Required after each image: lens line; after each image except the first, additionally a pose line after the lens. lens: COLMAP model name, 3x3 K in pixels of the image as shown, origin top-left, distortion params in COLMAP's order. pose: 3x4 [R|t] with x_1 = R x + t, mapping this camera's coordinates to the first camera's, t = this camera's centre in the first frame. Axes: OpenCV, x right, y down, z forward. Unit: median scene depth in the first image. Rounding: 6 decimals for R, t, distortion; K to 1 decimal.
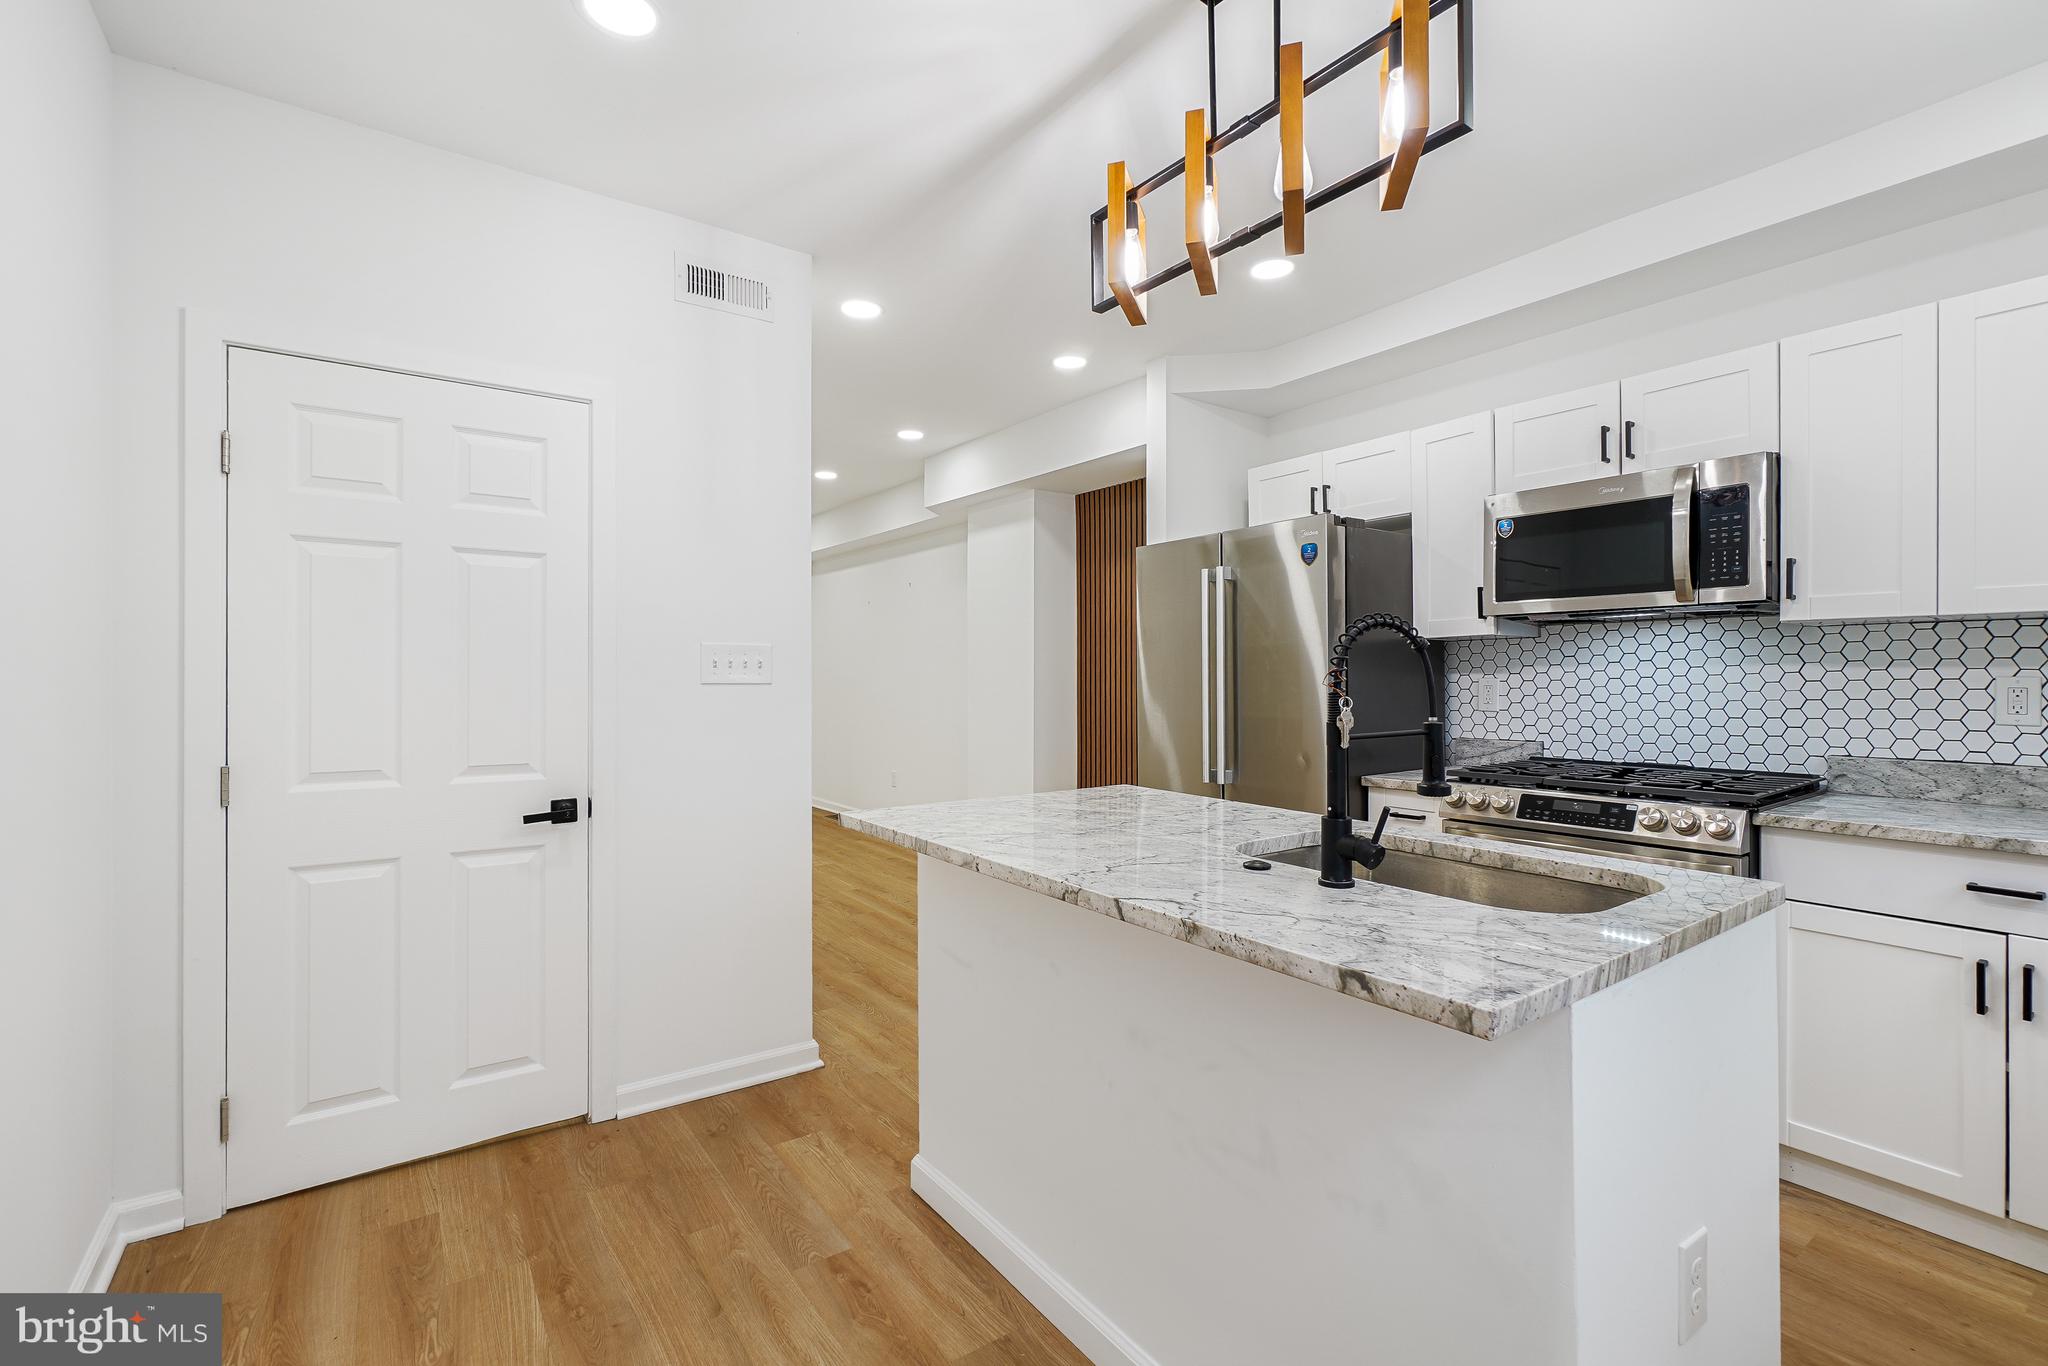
lens RADIAL K [[891.5, 0, 1027.3], [0, 891.5, 674.5], [0, 0, 1]] dist [-0.009077, 0.002586]
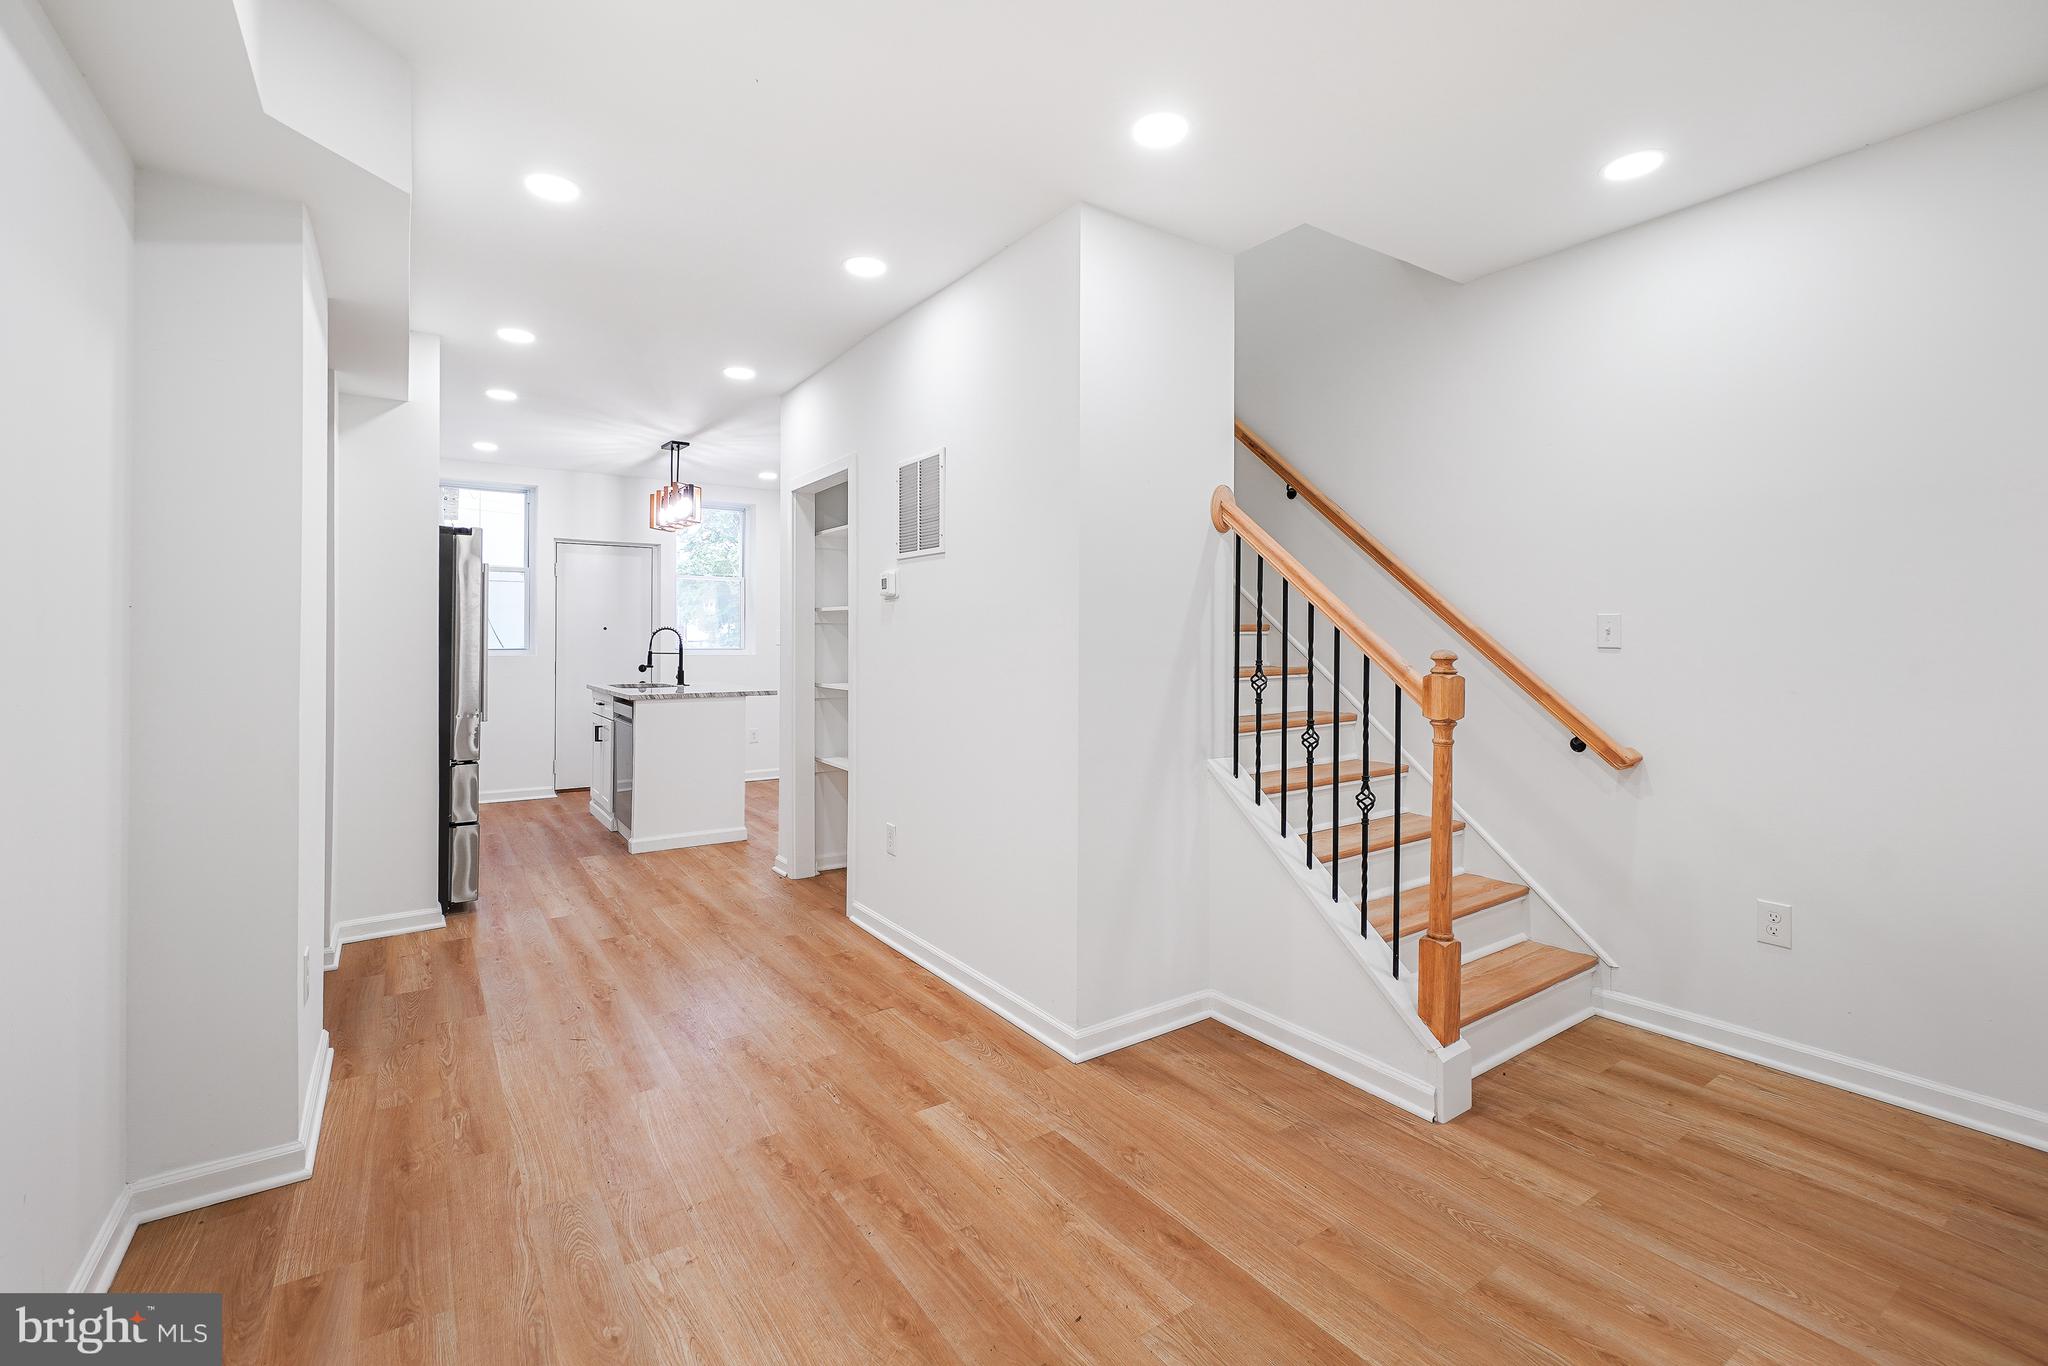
lens RADIAL K [[891.5, 0, 1023.3], [0, 891.5, 626.2], [0, 0, 1]] dist [-0.009077, 0.002586]
pose [[-0.999824, -0.000060, 0.018740, -0.762435], [-0.000303, 0.999915, -0.013002, -0.005884], [-0.018738, -0.013005, -0.999740, 2.780151]]
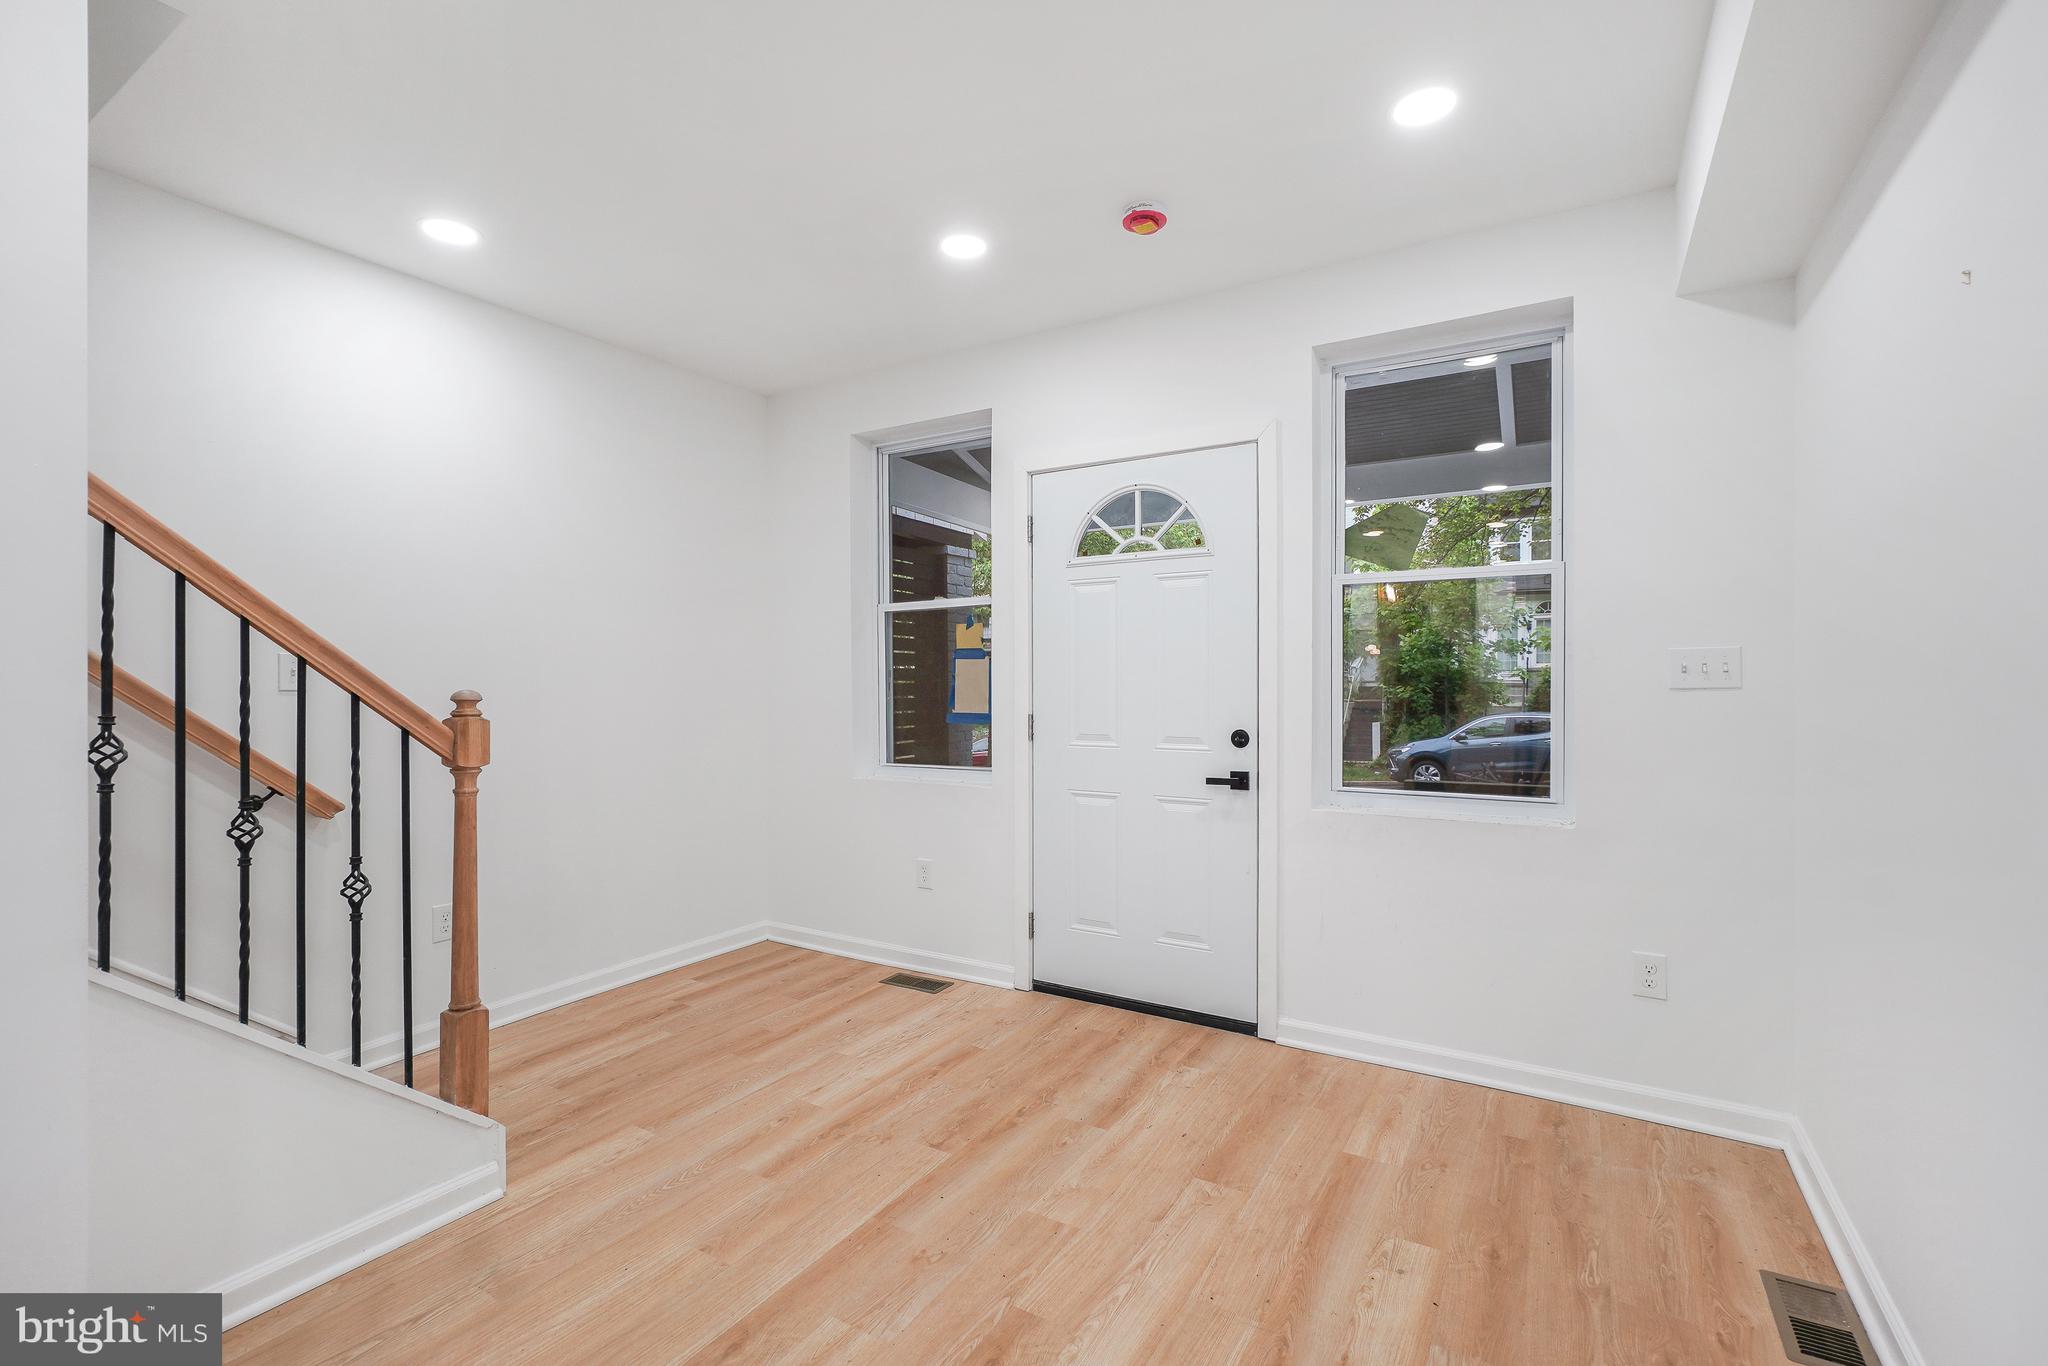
lens RADIAL K [[891.5, 0, 1029.2], [0, 891.5, 693.8], [0, 0, 1]] dist [-0.009077, 0.002586]
pose [[0.389767, 0.011275, -0.920844, -0.242902], [0.005212, 0.999882, 0.014450, 0.002386], [0.920899, -0.010432, 0.389662, 2.055309]]
